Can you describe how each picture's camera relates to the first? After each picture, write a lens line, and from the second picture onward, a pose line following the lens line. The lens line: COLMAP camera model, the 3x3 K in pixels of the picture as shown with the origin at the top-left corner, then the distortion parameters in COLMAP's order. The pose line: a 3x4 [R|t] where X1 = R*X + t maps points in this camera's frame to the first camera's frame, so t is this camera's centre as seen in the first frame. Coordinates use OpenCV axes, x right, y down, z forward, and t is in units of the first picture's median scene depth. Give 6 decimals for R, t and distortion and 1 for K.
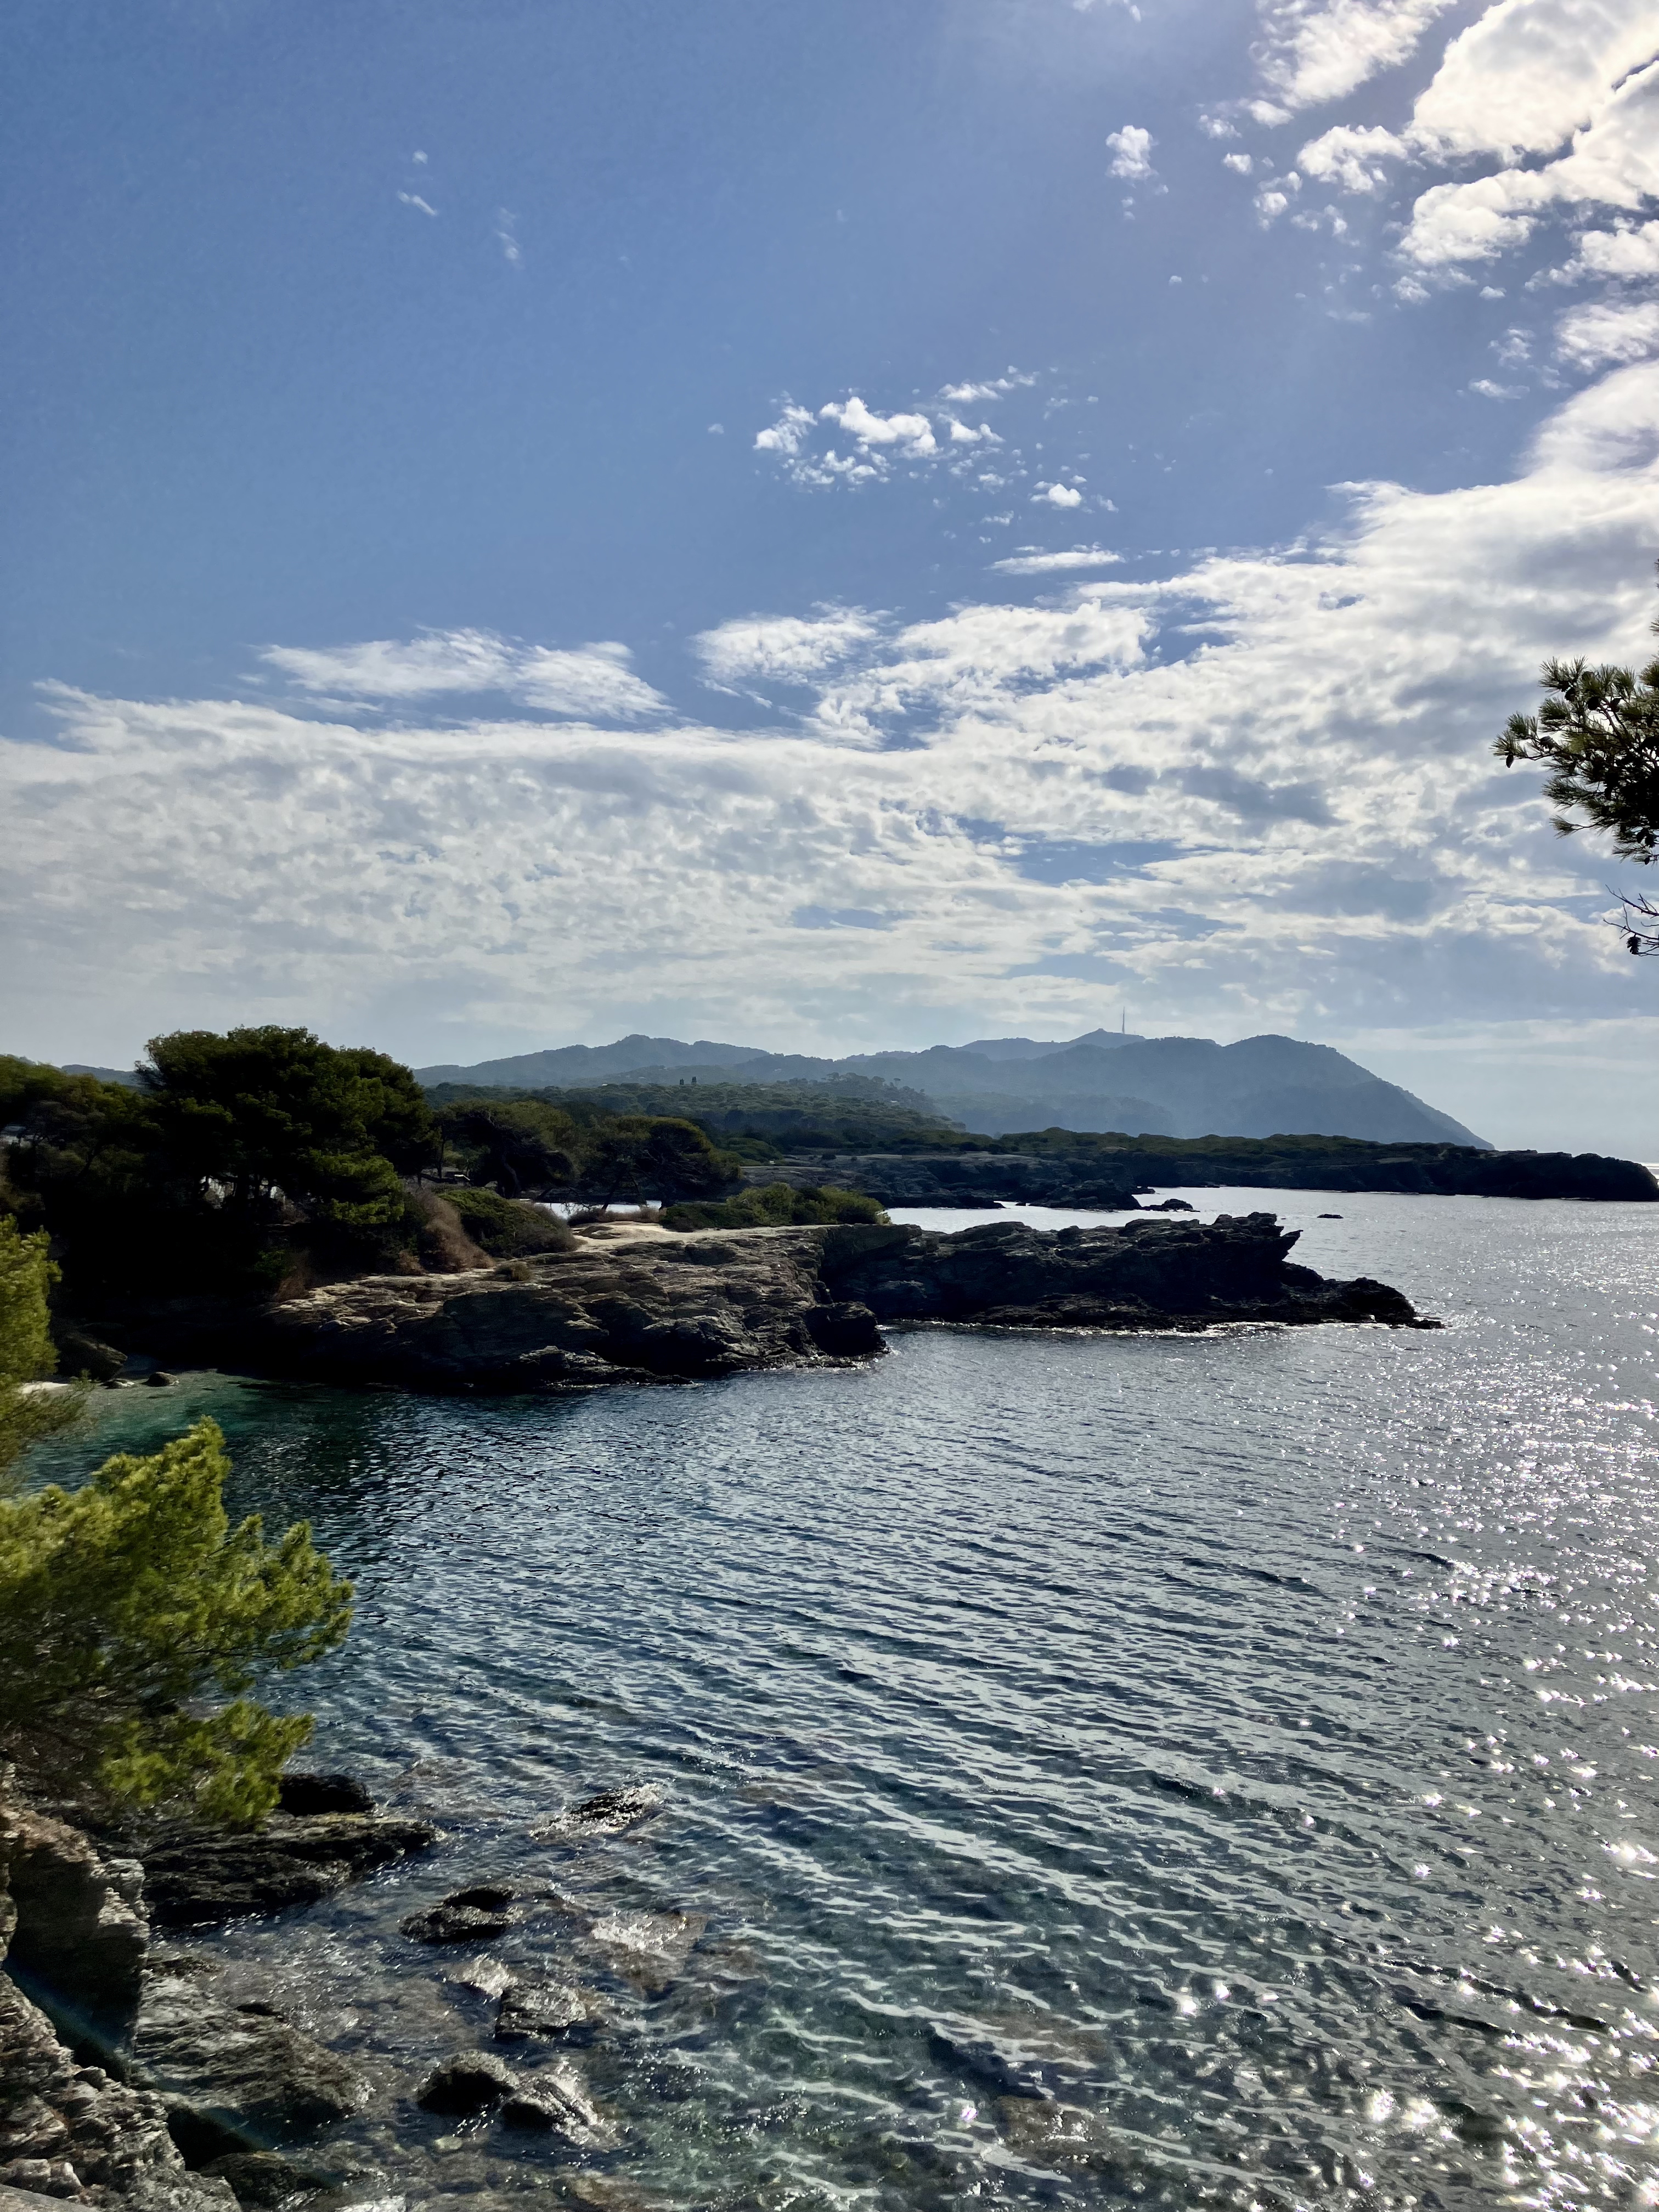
lens RADIAL K [[1838.2, 0, 831.6], [0, 1838.2, 1101.9], [0, 0, 1]] dist [0.042071, -0.032305]
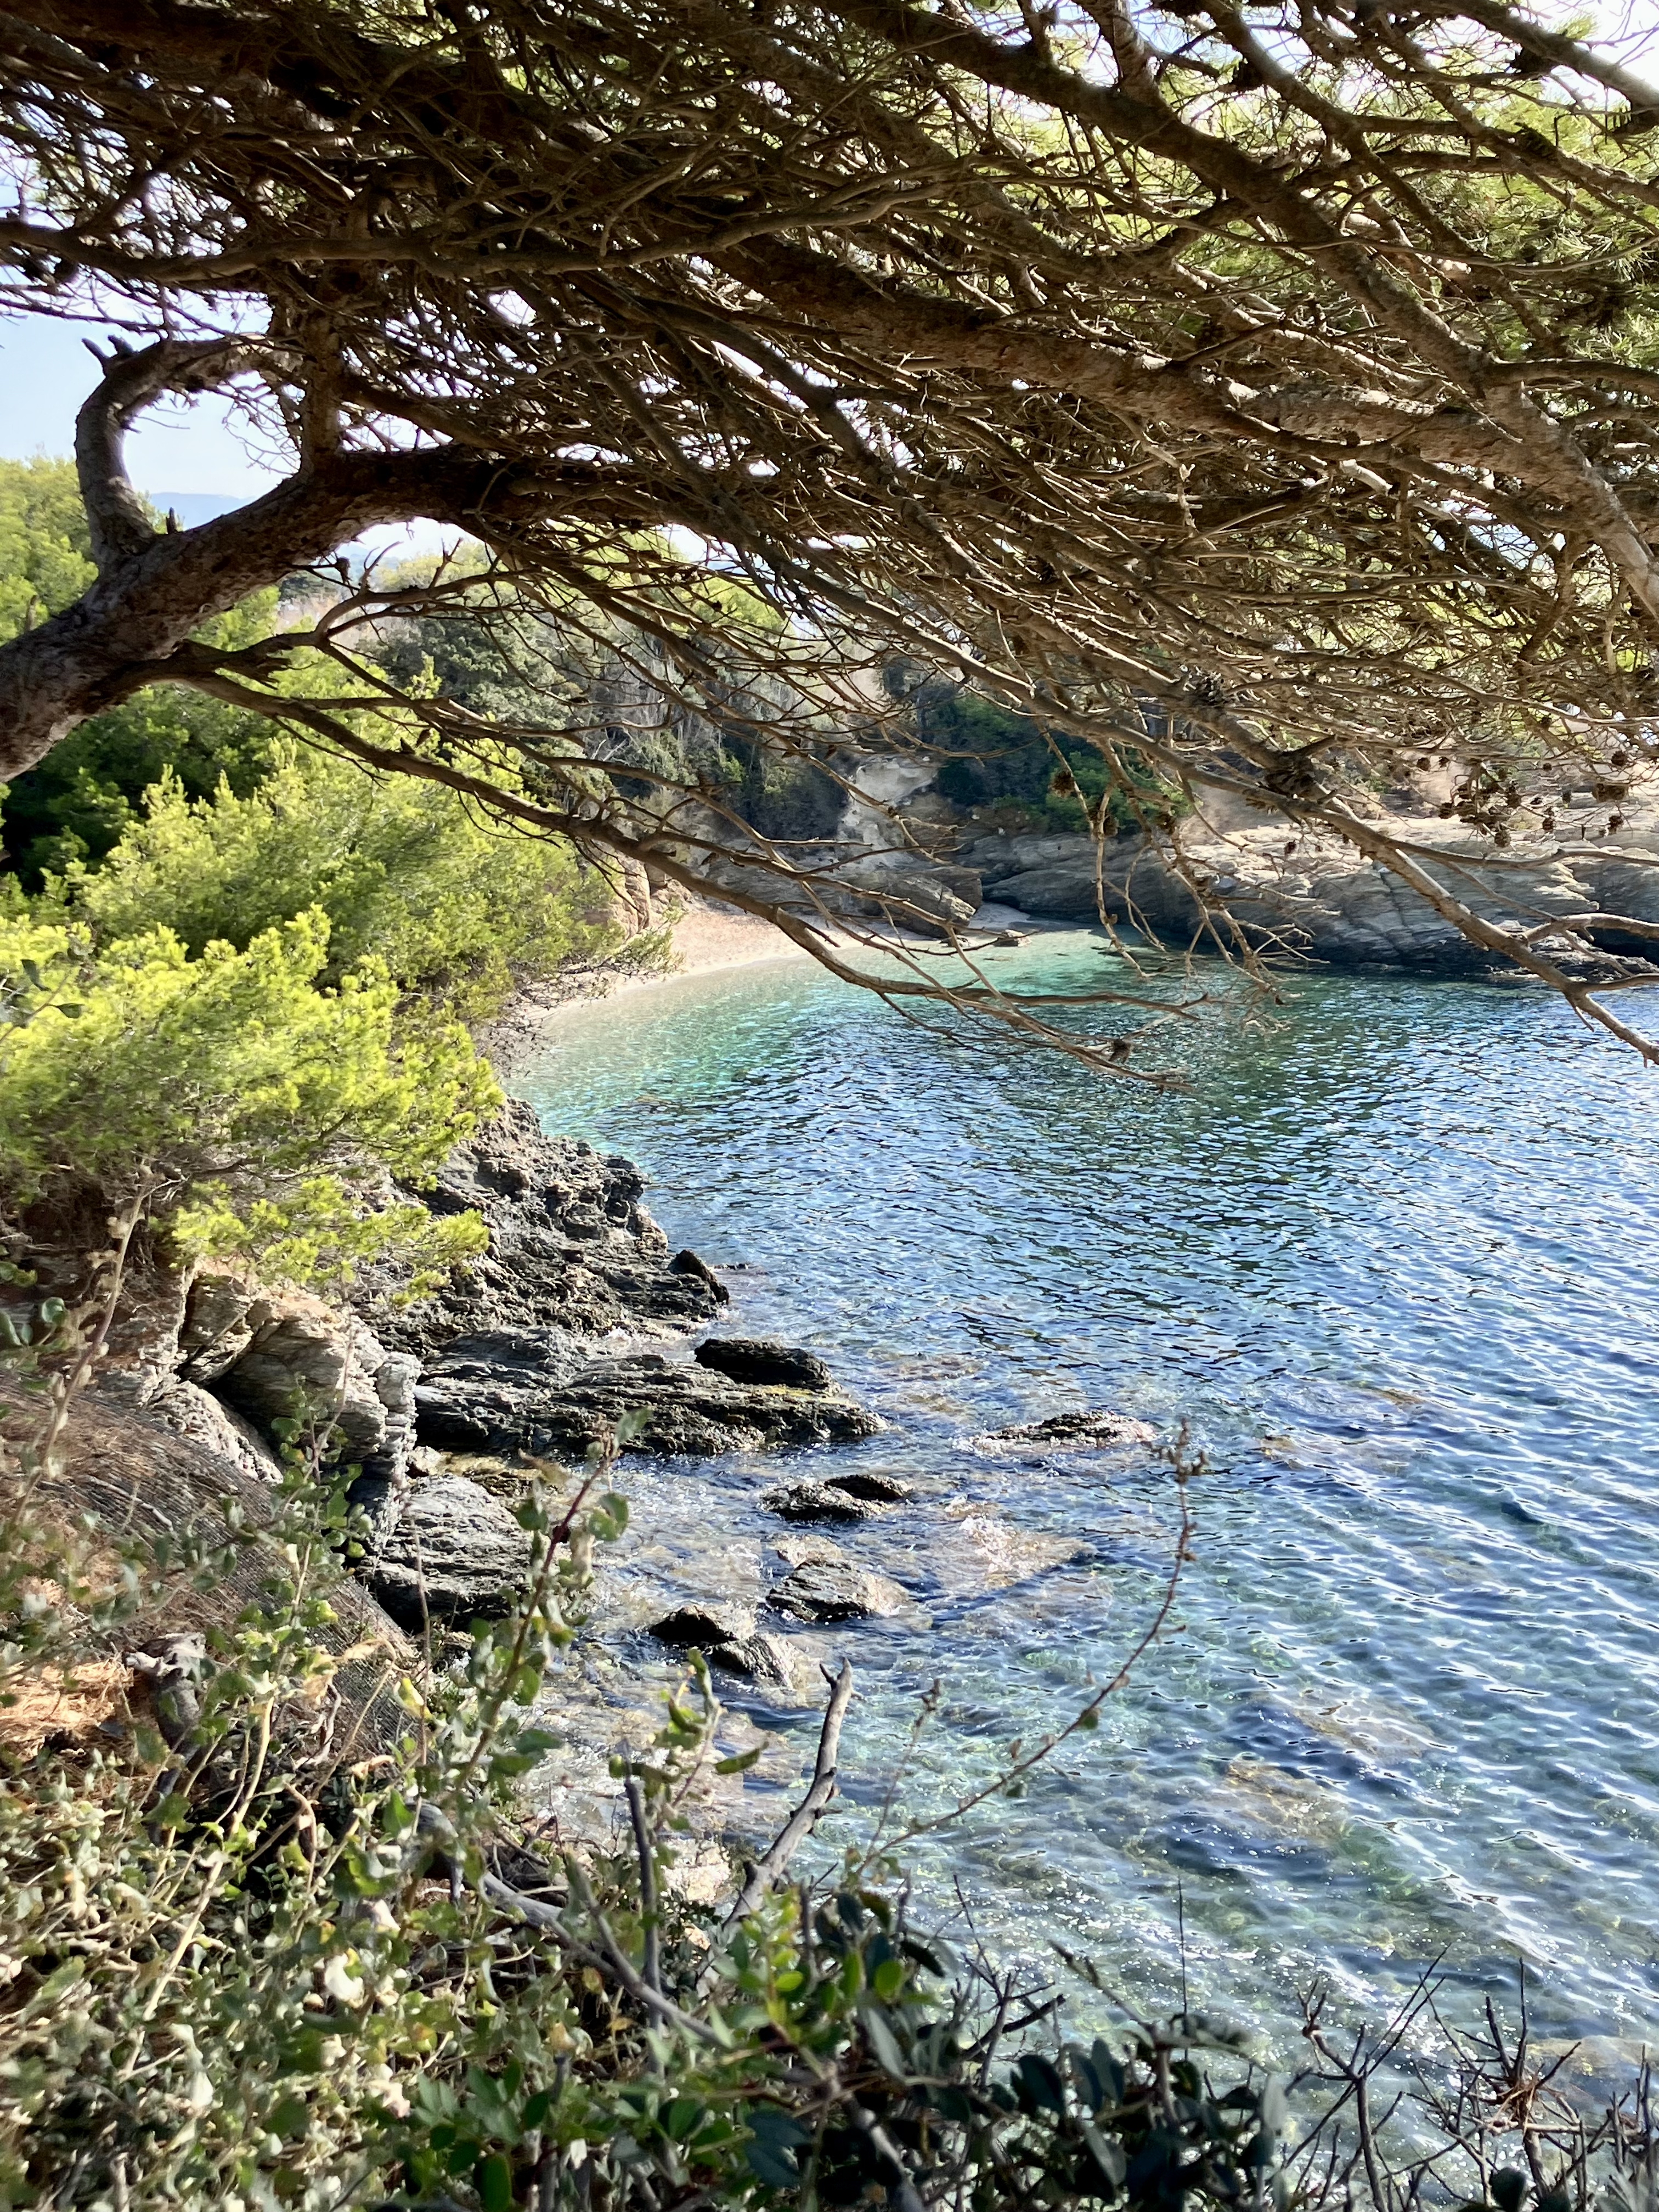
lens RADIAL K [[2685.3, 0, 832.9], [0, 2685.3, 1106.1], [0, 0, 1]] dist [0.035676, 0.000000]
pose [[0.855012, 0.079092, -0.512541, 0.396913], [0.019507, 0.982698, 0.184184, 0.015591], [0.518241, -0.167477, 0.838676, -0.043433]]
